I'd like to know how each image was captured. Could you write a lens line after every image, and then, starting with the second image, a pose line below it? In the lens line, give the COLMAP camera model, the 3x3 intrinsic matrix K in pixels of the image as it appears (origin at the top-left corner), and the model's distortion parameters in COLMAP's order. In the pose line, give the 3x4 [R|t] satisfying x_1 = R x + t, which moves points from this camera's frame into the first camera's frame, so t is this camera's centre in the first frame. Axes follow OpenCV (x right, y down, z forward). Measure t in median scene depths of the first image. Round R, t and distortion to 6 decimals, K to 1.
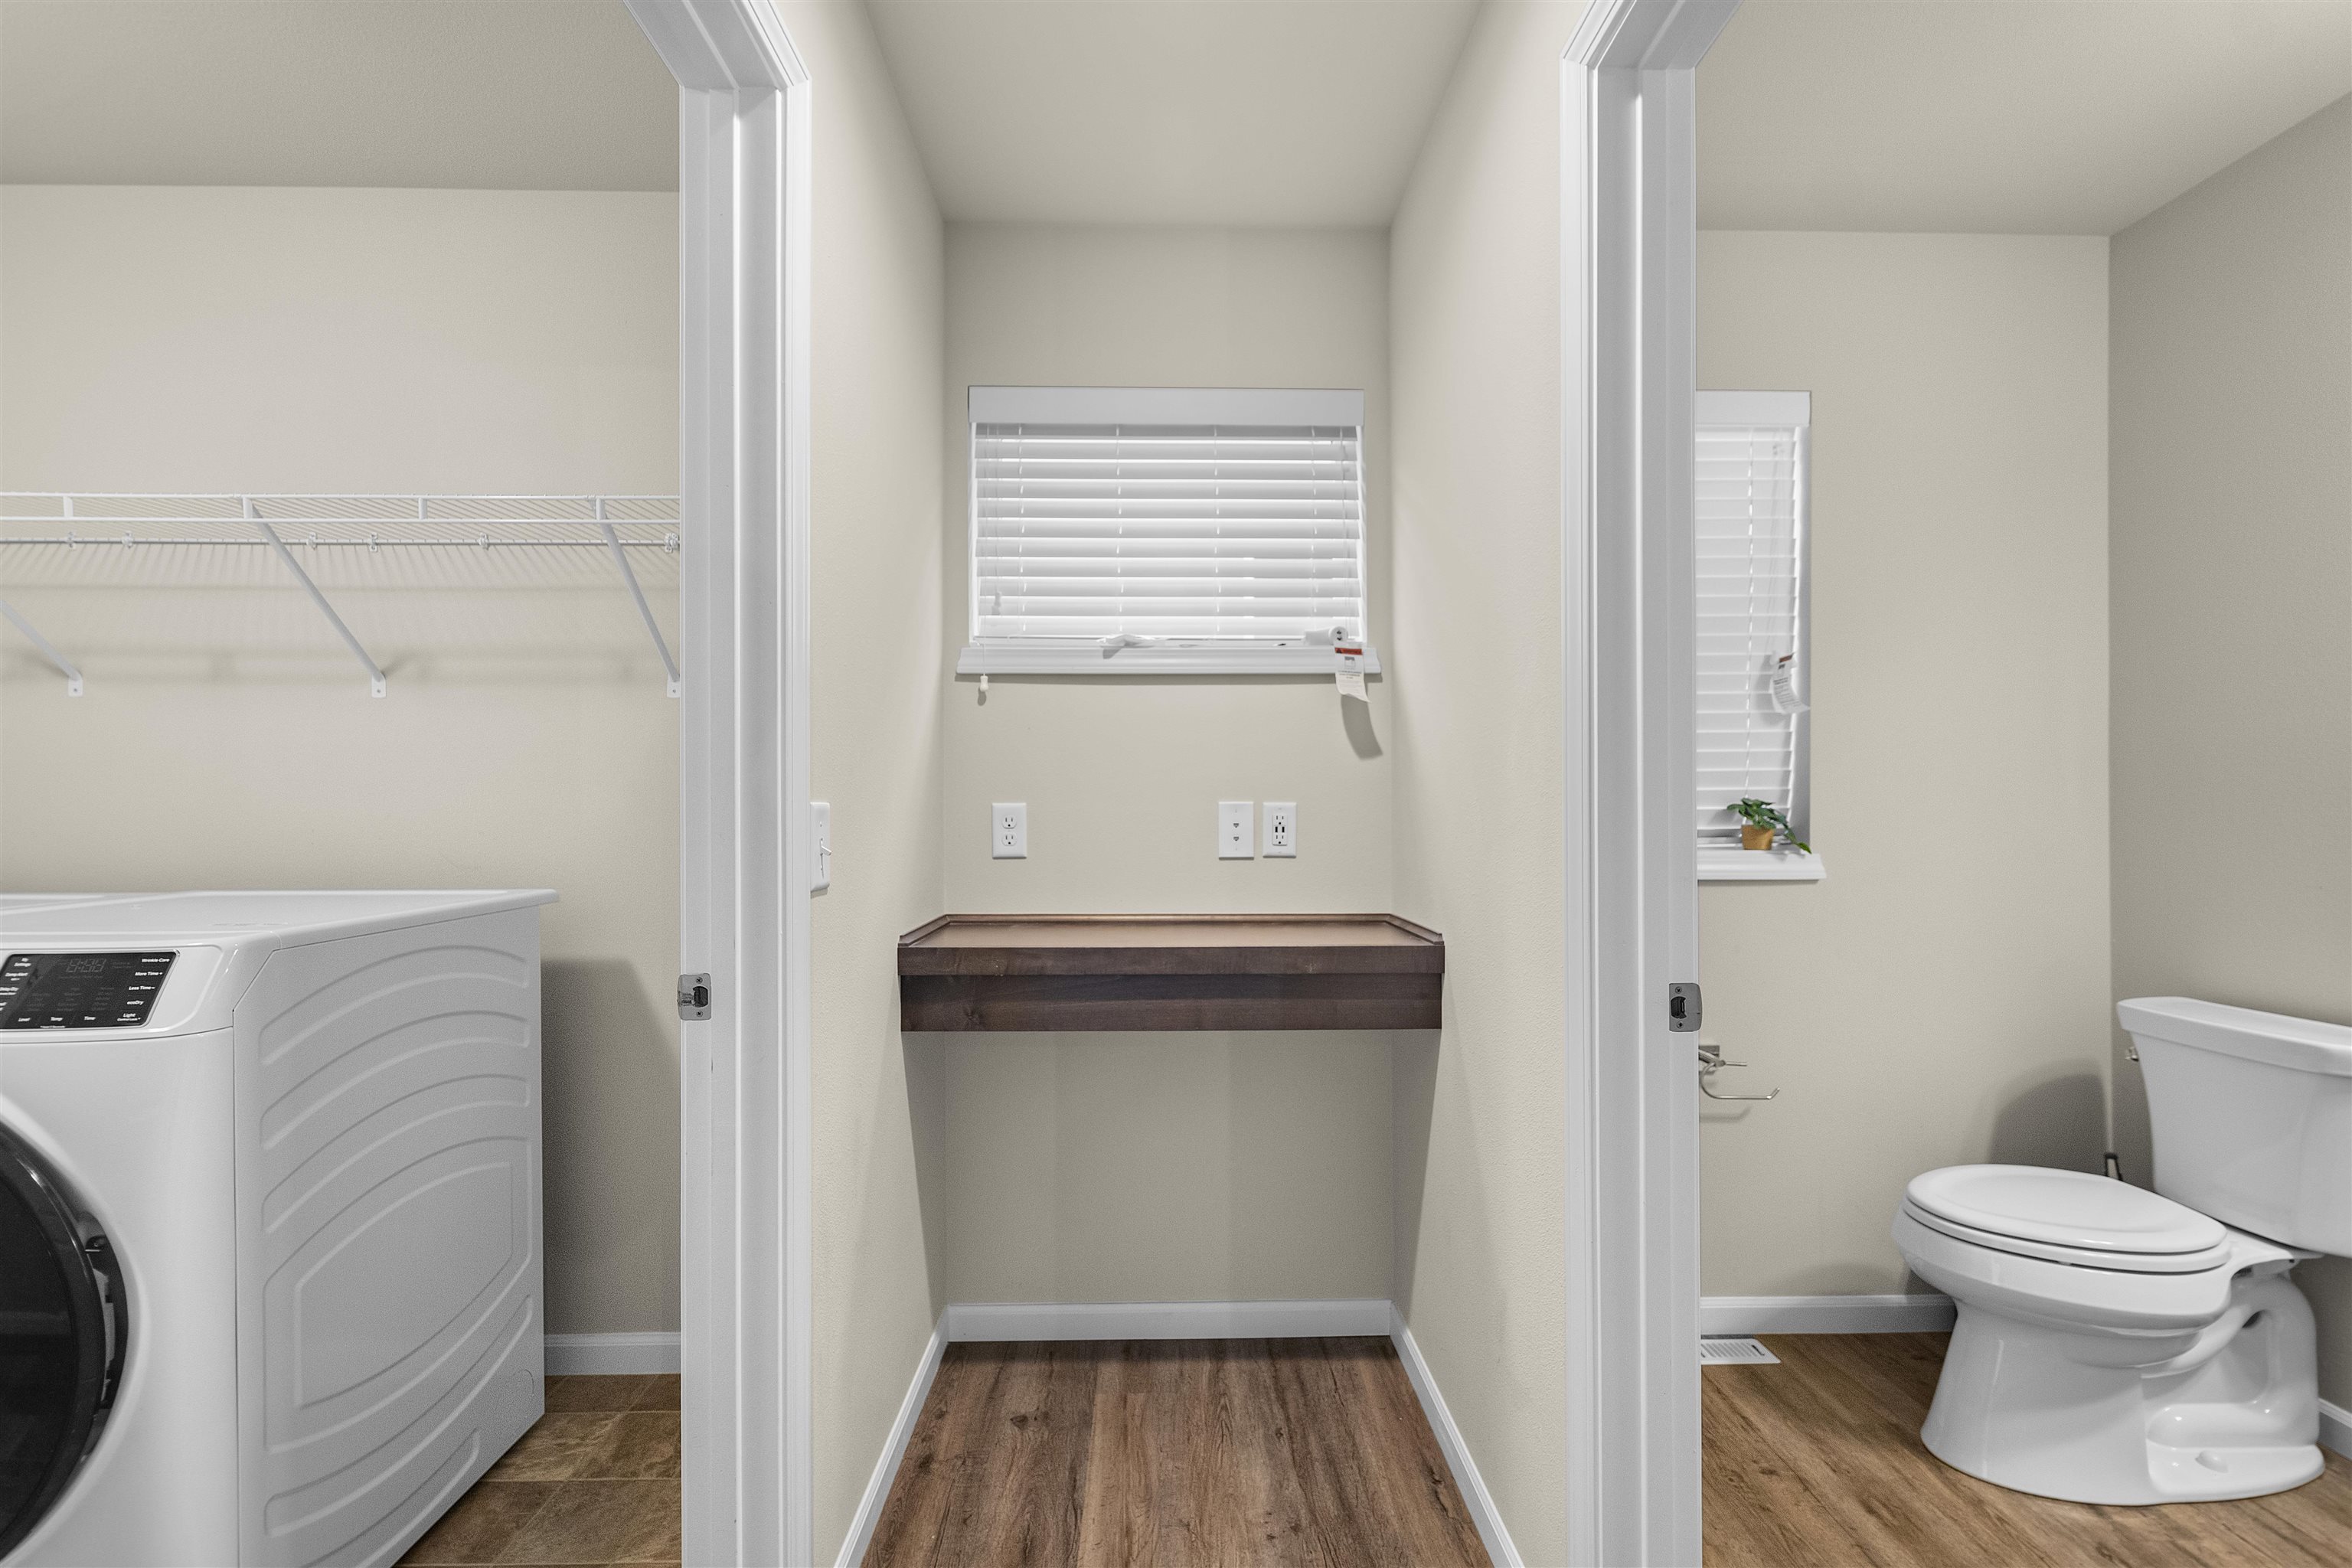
lens RADIAL K [[947.1, 0, 1173.9], [0, 947.1, 808.2], [0, 0, 1]] dist [0.002626, -0.001323]
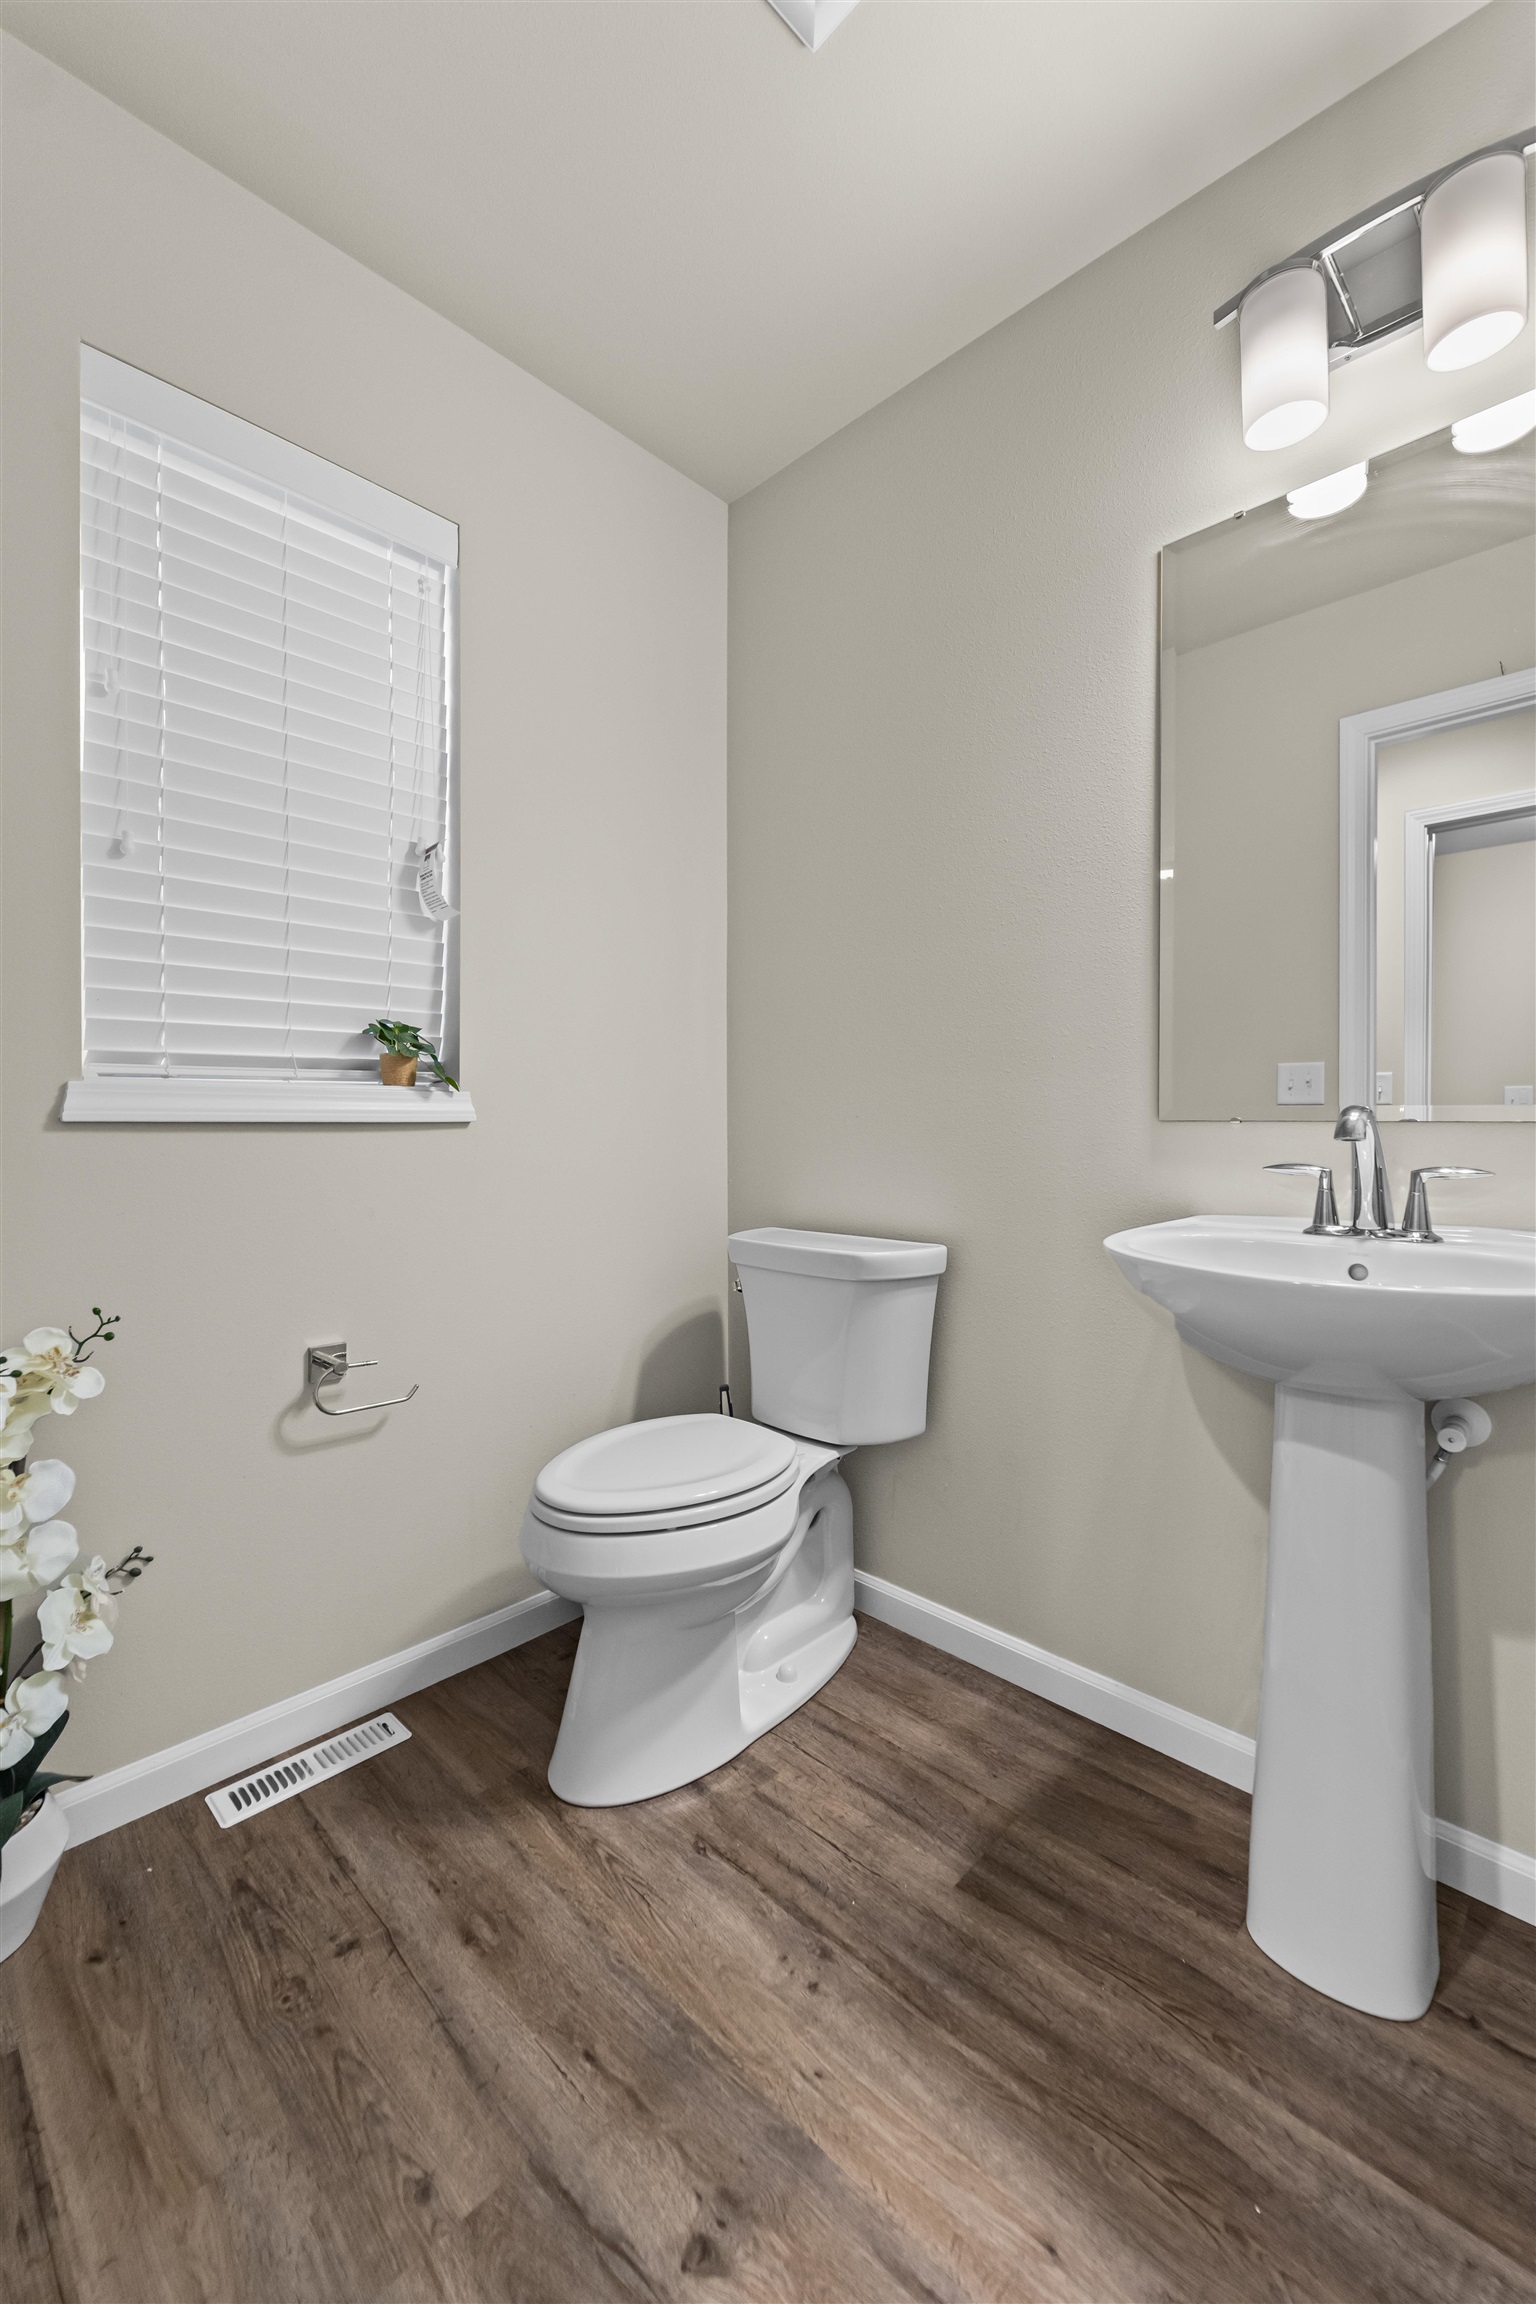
lens RADIAL K [[927.8, 0, 751.6], [0, 927.8, 1126.9], [0, 0, 1]] dist [0.002626, -0.001323]
pose [[0.717446, 0.000756, 0.696613, 0.346786], [-0.004313, 0.999985, 0.003358, 0.088653], [-0.696600, -0.005413, 0.717439, 0.291766]]
